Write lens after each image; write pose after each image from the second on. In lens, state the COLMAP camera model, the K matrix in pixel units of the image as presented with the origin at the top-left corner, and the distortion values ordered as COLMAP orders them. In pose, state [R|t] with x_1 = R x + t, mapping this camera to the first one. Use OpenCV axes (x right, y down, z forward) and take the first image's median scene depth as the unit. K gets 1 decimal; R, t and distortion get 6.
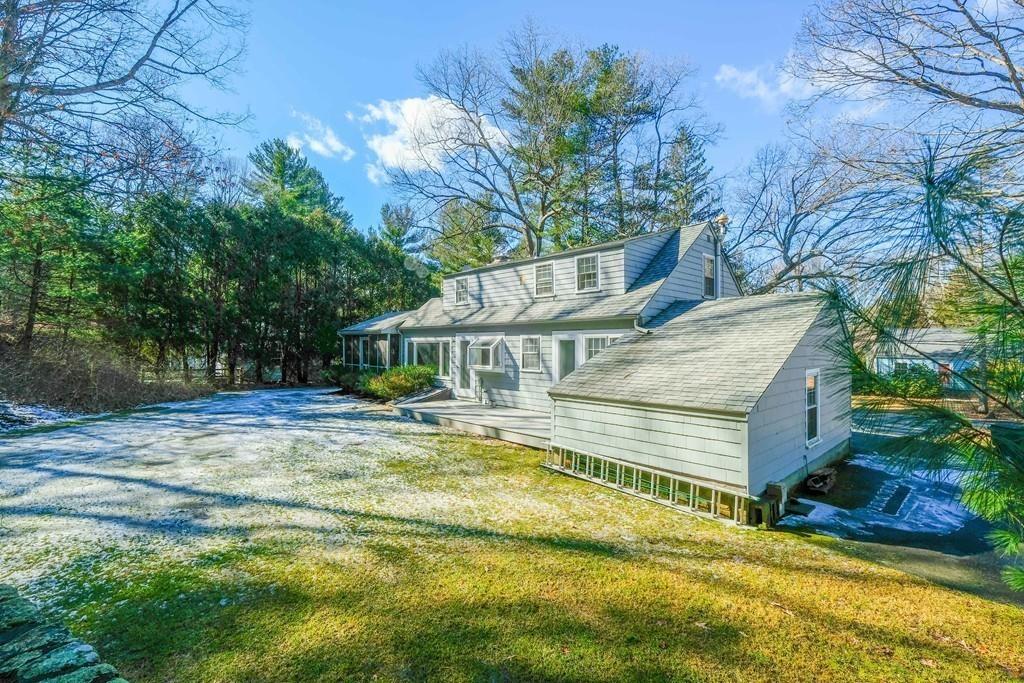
lens RADIAL K [[449.3, 0, 509.7], [0, 449.3, 336.0], [0, 0, 1]] dist [-0.001992, 0.000087]
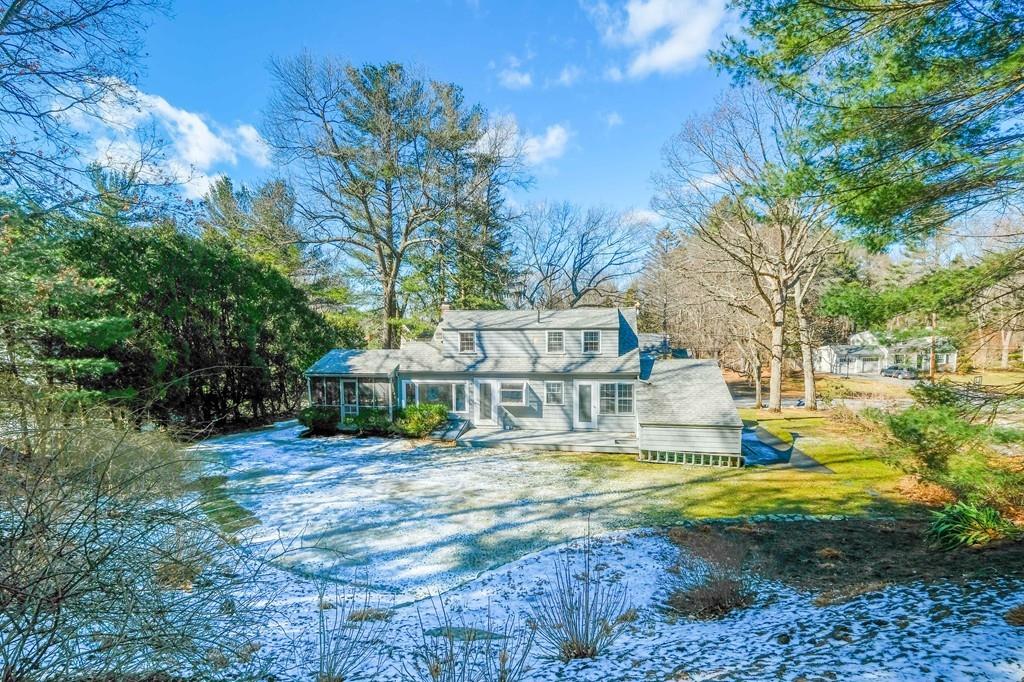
lens RADIAL K [[472.8, 0, 510.4], [0, 472.8, 331.5], [0, 0, 1]] dist [0.000825, 0.000157]
pose [[0.849798, -0.007728, 0.527051, -0.763608], [0.009423, 0.999955, -0.000531, -0.140827], [-0.527024, 0.005418, 0.849833, -0.233824]]
